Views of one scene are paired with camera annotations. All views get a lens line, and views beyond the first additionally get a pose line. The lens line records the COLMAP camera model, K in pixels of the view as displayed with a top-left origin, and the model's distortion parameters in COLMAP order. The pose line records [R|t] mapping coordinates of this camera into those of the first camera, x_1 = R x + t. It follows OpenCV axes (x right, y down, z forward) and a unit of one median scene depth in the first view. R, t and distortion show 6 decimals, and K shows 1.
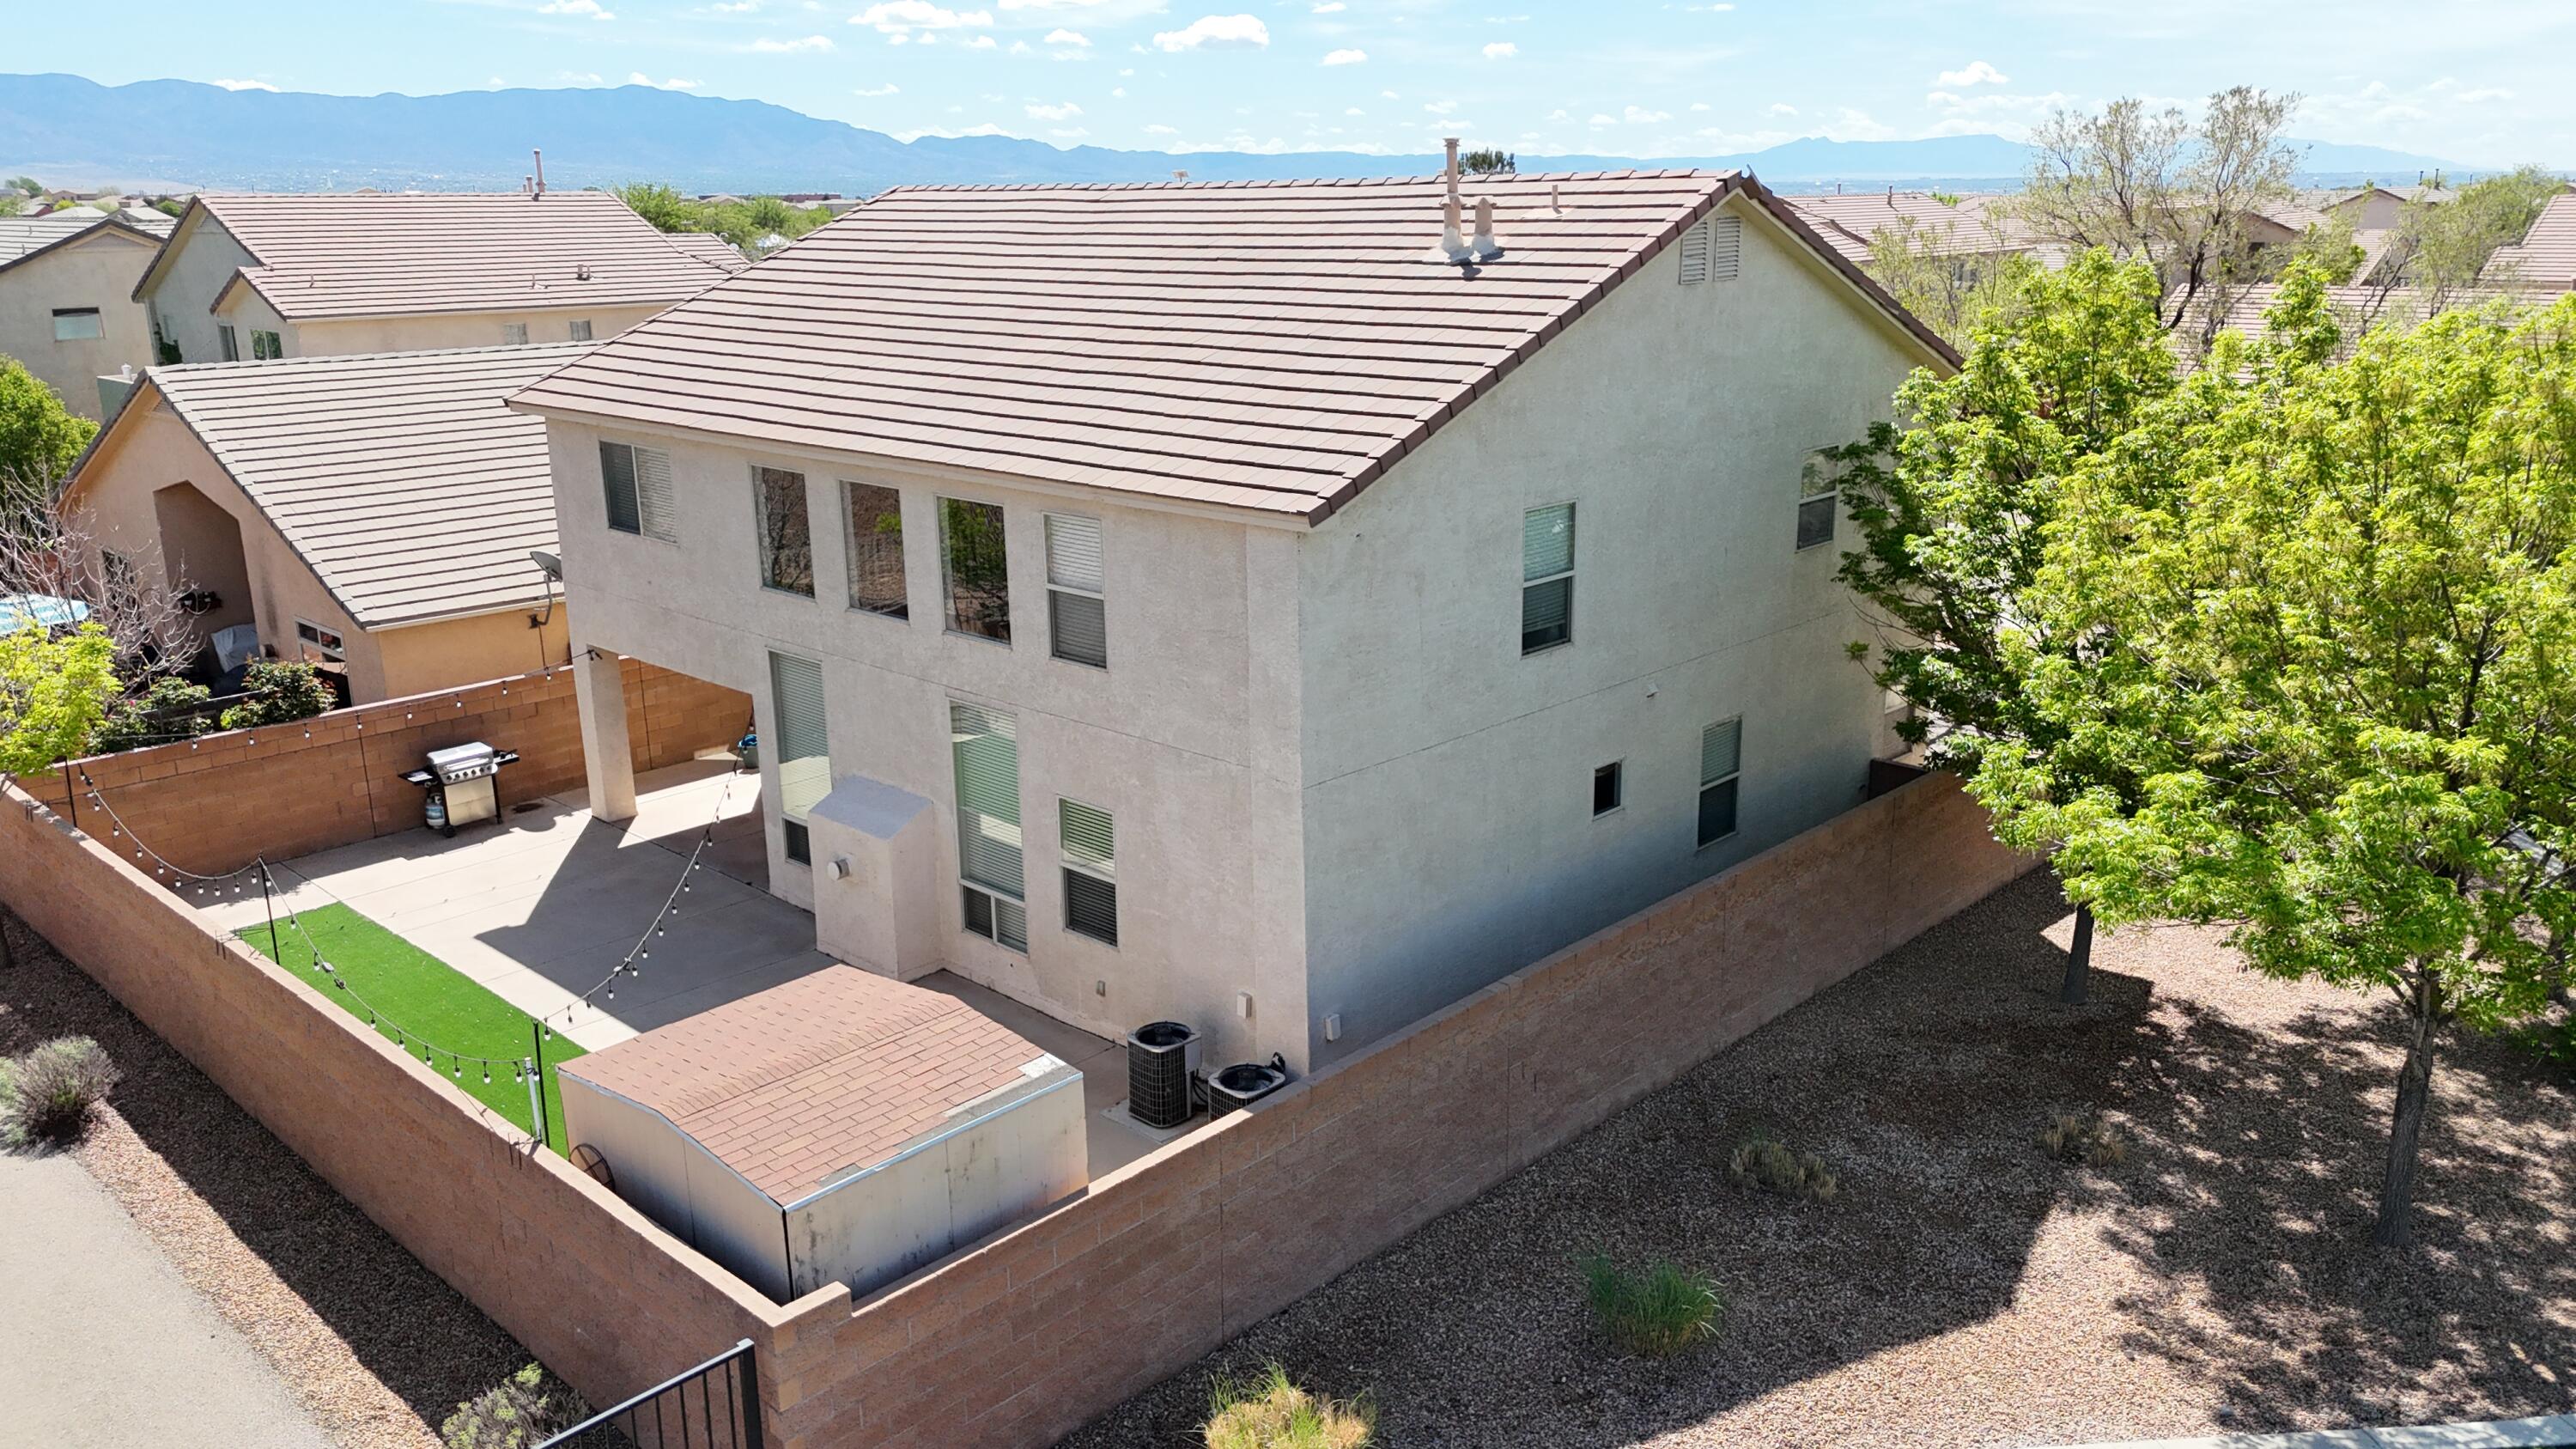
lens RADIAL K [[1906.0, 0, 1310.5], [0, 1906.0, 723.0], [0, 0, 1]] dist [0.081720, -0.071565]
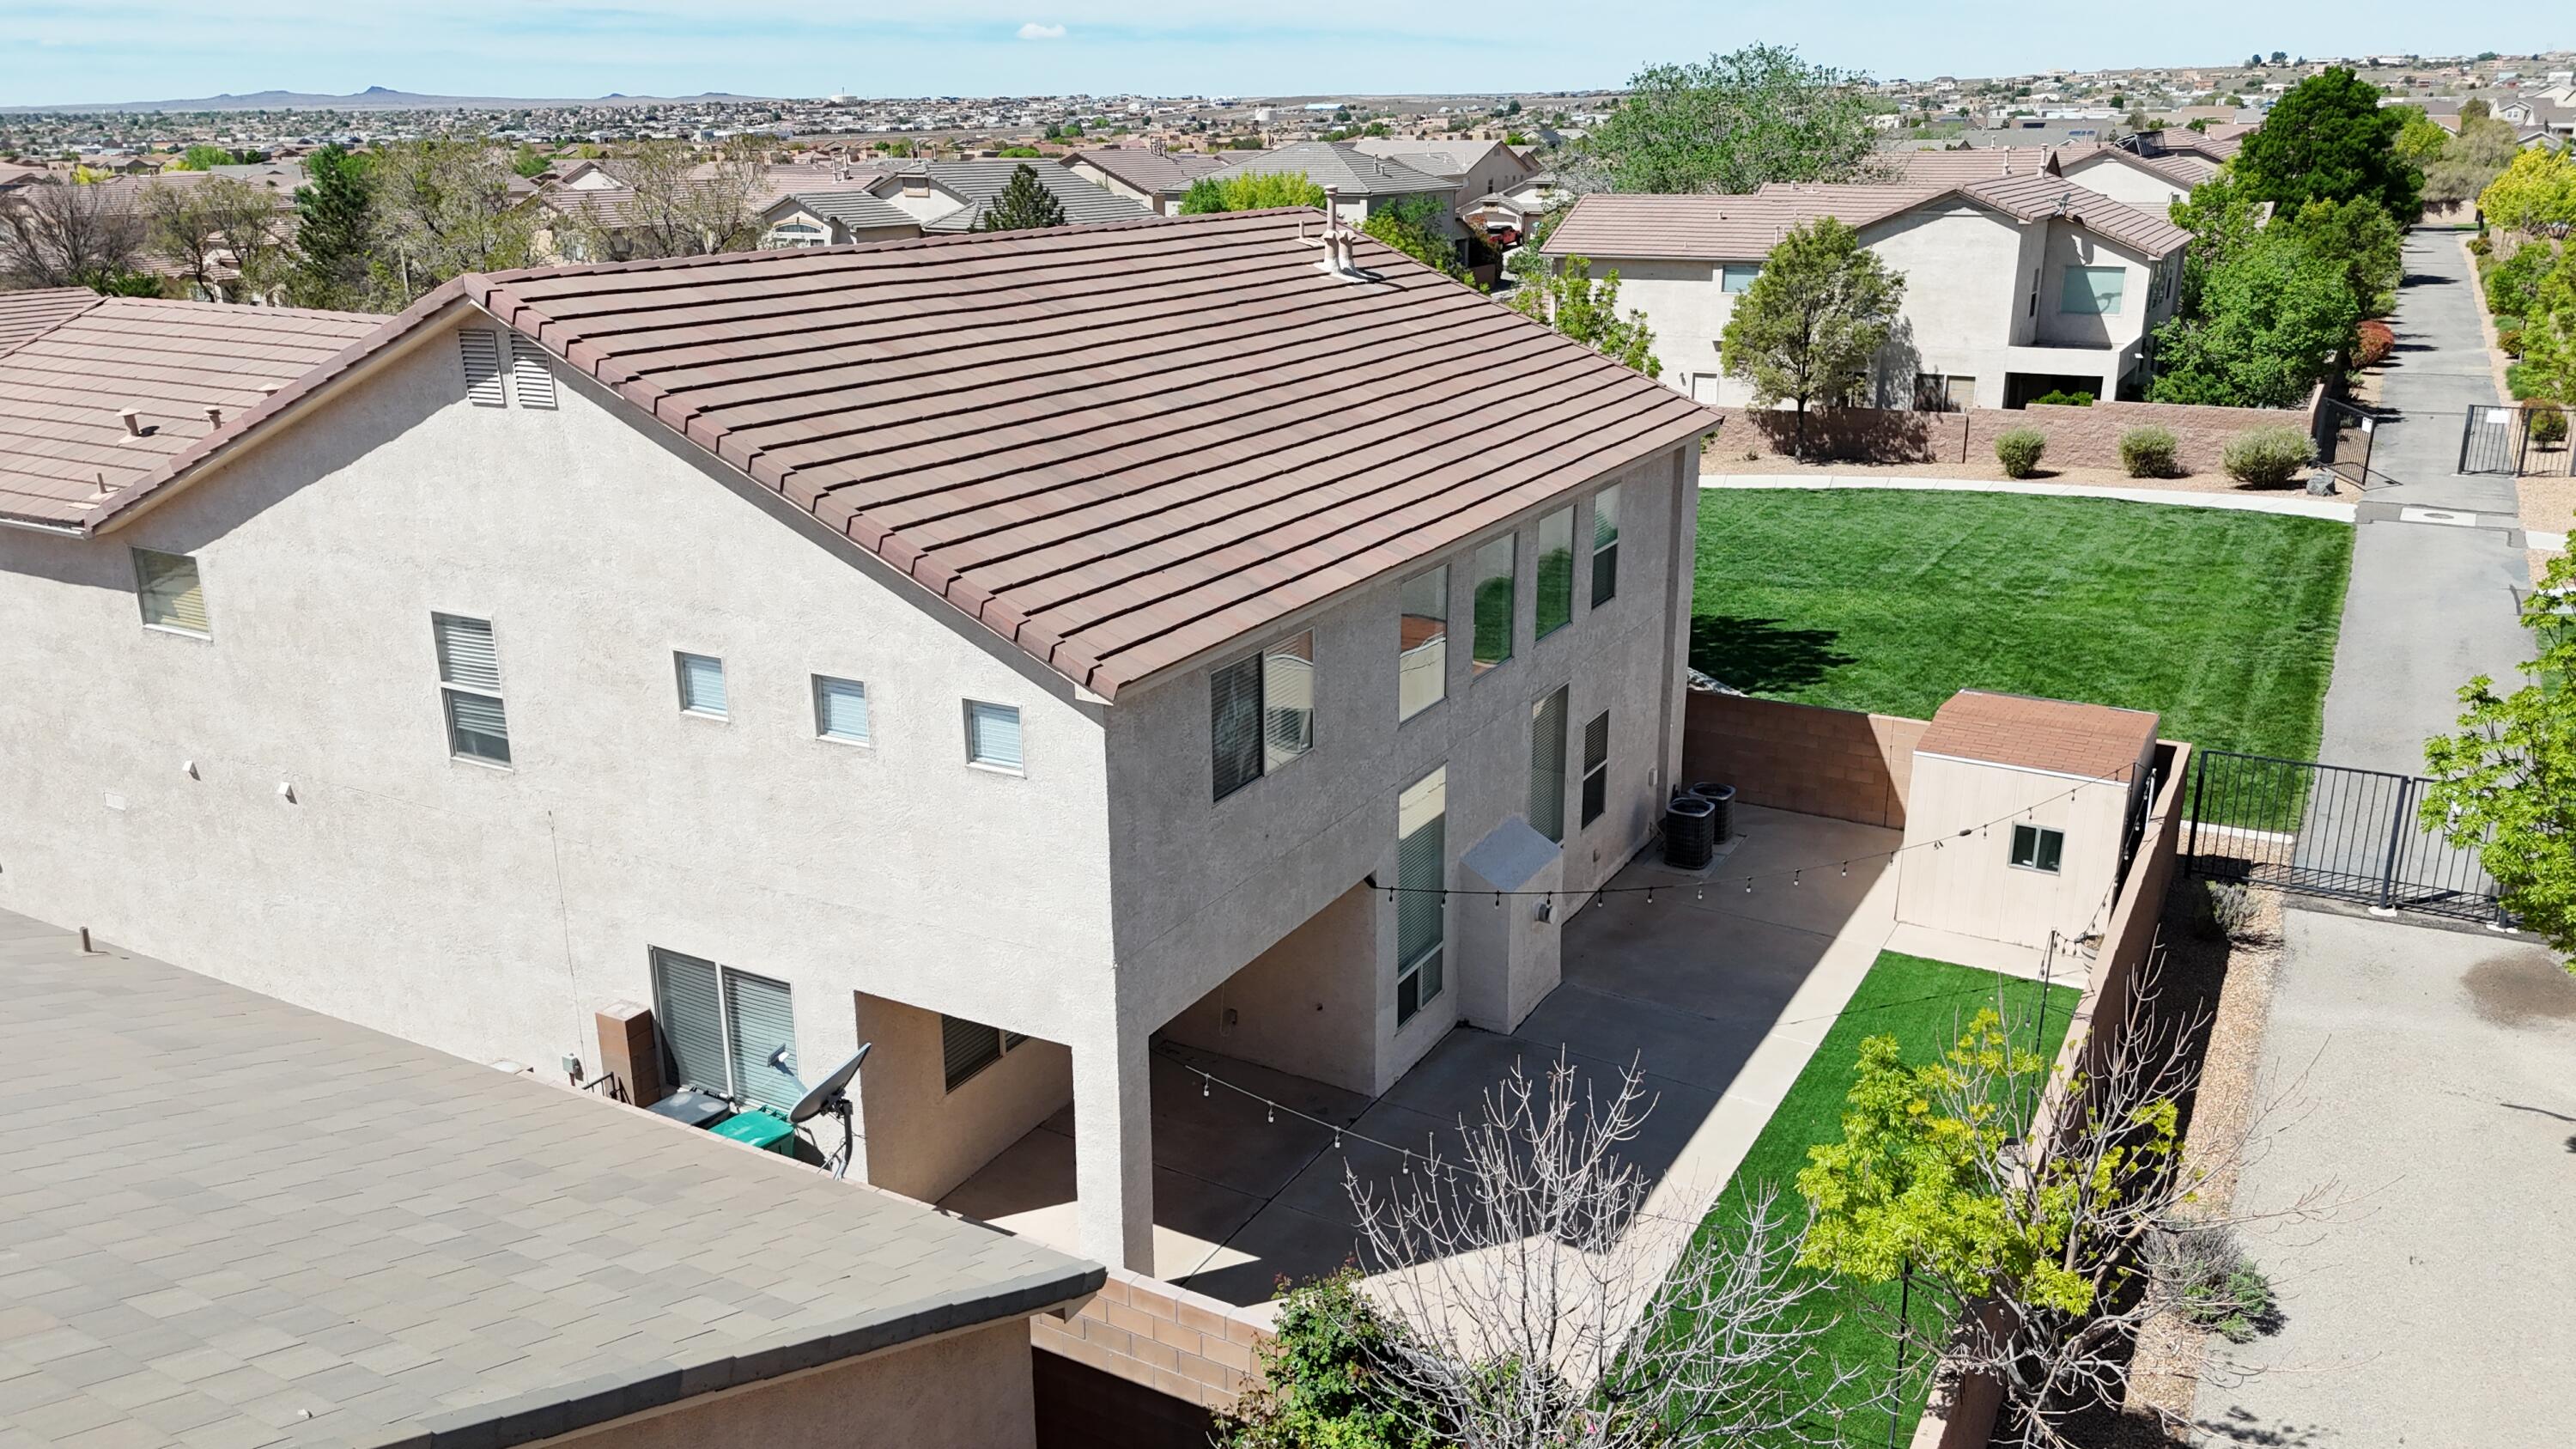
lens RADIAL K [[1906.0, 0, 1310.5], [0, 1906.0, 723.0], [0, 0, 1]] dist [0.081720, -0.071565]
pose [[-0.255248, -0.276506, 0.926495, -1.212976], [0.264421, 0.901743, 0.341967, -0.425425], [-0.930016, 0.332271, -0.157054, 1.344303]]
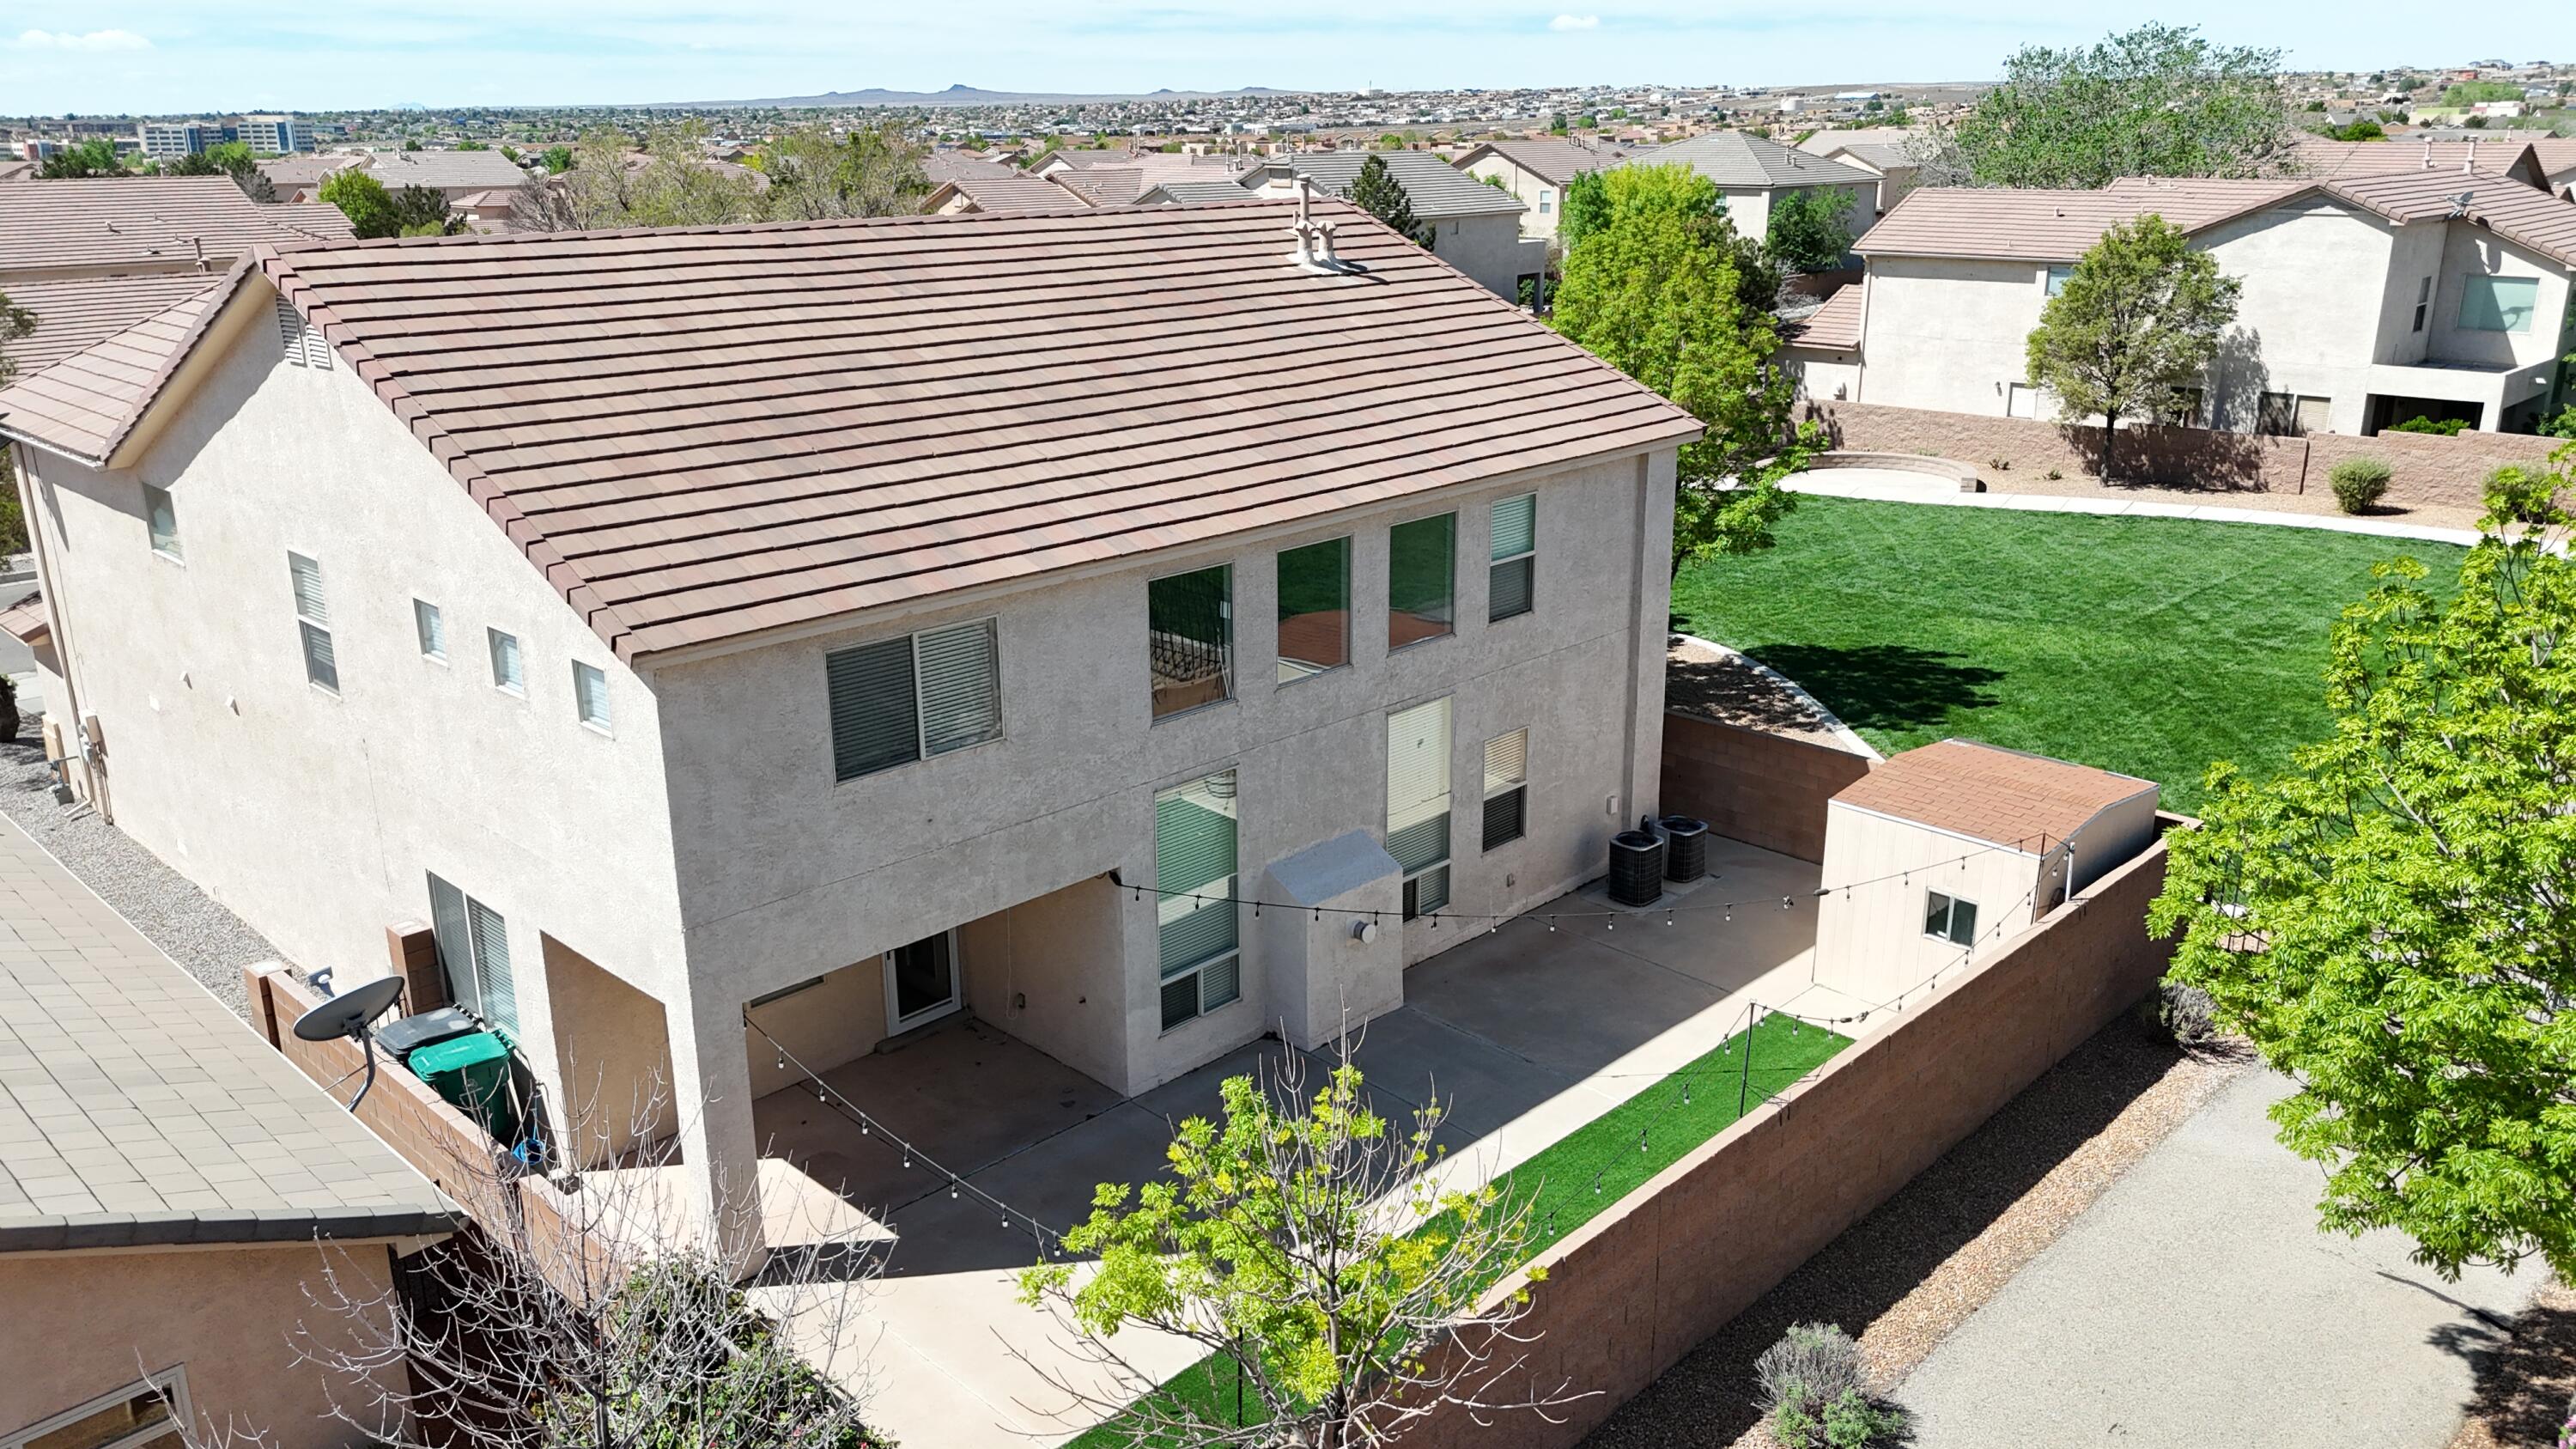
lens RADIAL K [[1906.0, 0, 1310.5], [0, 1906.0, 723.0], [0, 0, 1]] dist [0.081720, -0.071565]
pose [[0.001991, -0.290458, 0.956886, -1.240580], [0.268837, 0.921816, 0.279253, -0.326342], [-0.963184, 0.256690, 0.079921, 0.996964]]
